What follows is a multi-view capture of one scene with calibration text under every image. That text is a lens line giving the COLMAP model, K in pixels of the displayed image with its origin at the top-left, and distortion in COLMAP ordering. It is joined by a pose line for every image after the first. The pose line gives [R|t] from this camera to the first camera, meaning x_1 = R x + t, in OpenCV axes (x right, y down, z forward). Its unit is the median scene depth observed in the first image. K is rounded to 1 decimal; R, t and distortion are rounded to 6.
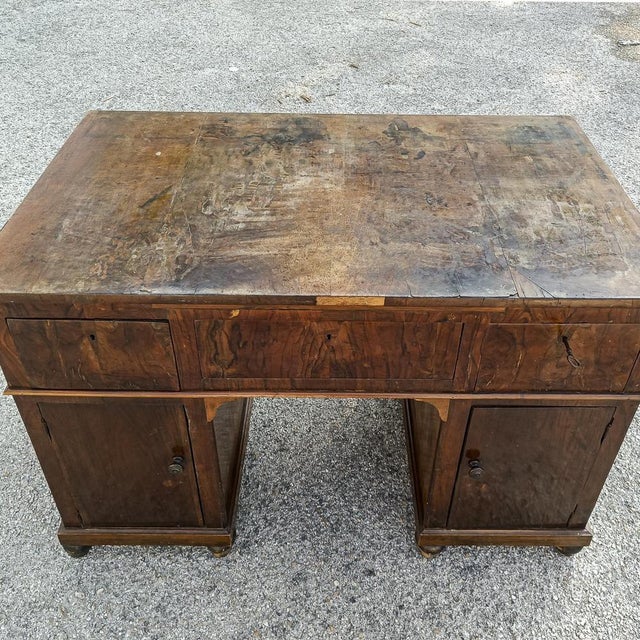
lens RADIAL K [[608.6, 0, 332.3], [0, 608.6, 188.1], [0, 0, 1]] dist [0.011559, -0.013336]
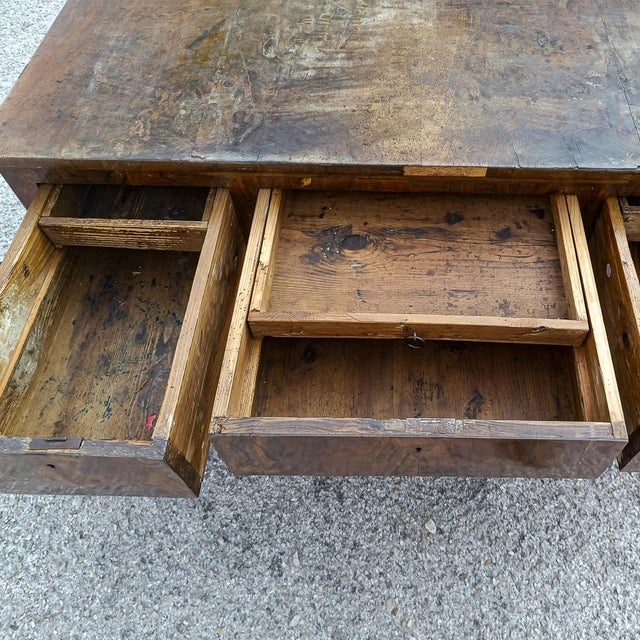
lens RADIAL K [[626.3, 0, 405.6], [0, 626.3, 173.3], [0, 0, 1]] dist [-0.007469, 0.002902]
pose [[0.999938, 0.010621, -0.003403, -0.018822], [-0.009333, 0.963917, 0.266040, -0.034381], [0.006106, -0.265992, 0.963956, 0.157780]]
